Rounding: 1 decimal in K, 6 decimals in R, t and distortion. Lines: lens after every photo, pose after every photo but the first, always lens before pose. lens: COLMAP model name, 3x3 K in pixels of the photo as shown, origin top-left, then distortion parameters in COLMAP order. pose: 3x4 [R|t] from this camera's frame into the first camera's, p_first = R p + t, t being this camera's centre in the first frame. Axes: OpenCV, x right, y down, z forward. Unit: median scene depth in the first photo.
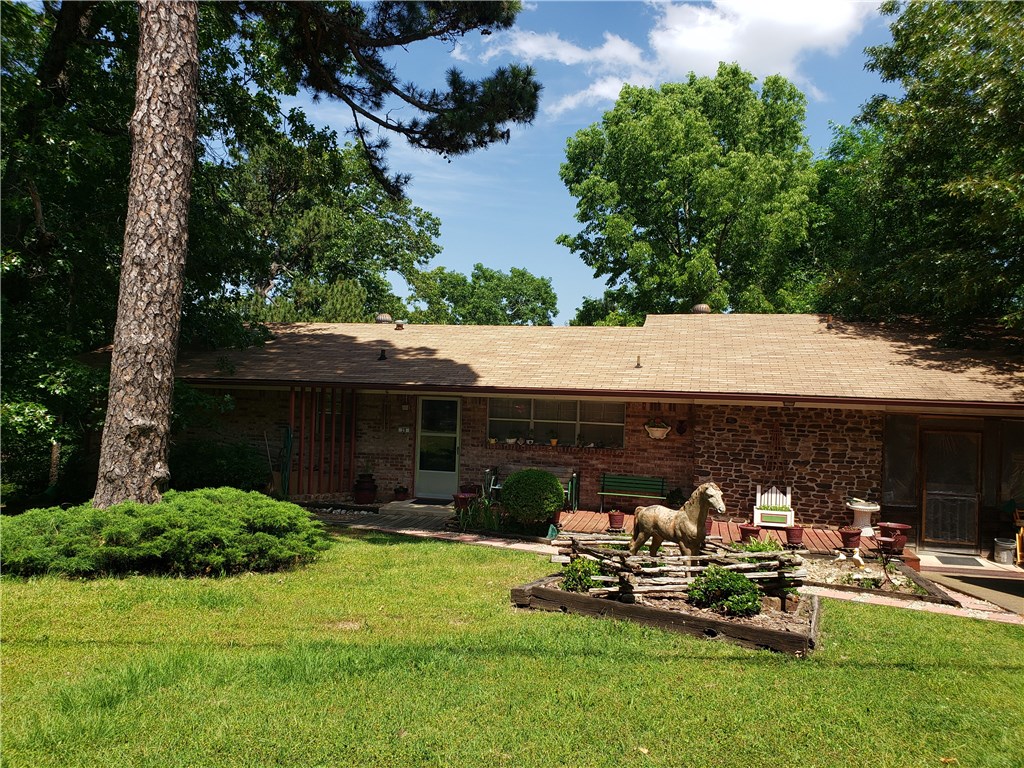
lens RADIAL K [[735.5, 0, 512.0], [0, 735.5, 384.0], [0, 0, 1]] dist [0.012401, 0.005060]
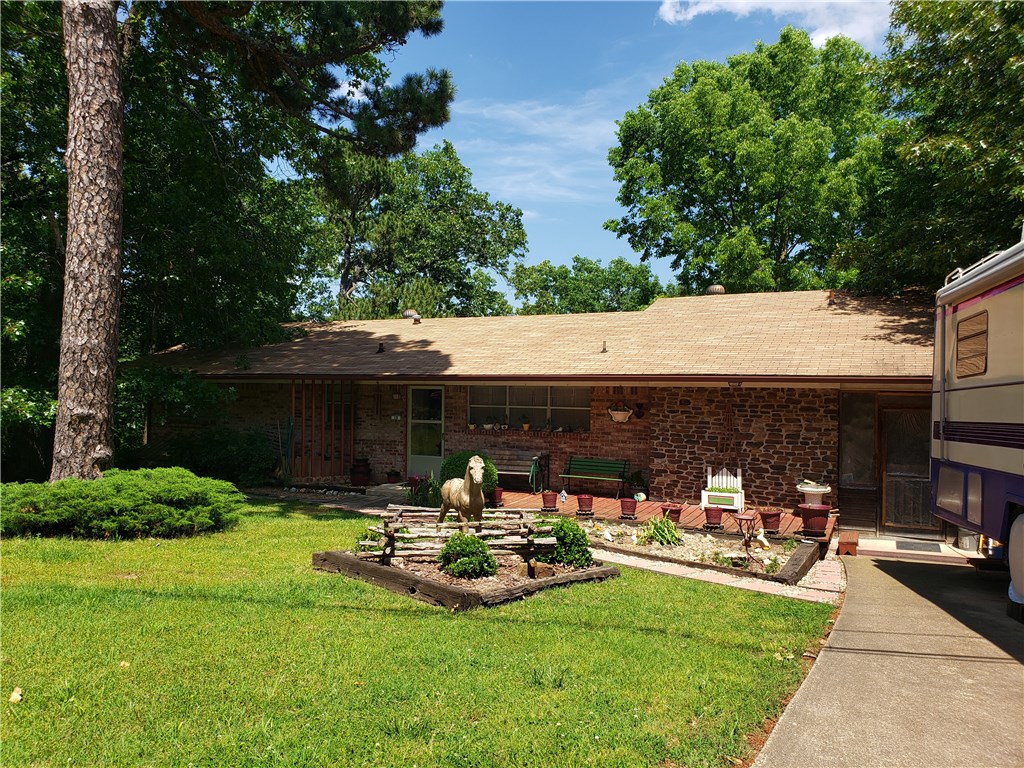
lens RADIAL K [[735.5, 0, 512.0], [0, 735.5, 384.0], [0, 0, 1]] dist [0.012401, 0.005060]
pose [[0.980742, -0.023863, -0.193843, 0.271486], [0.025979, 0.999627, 0.008379, 0.010878], [0.193570, -0.013253, 0.980997, -0.018667]]
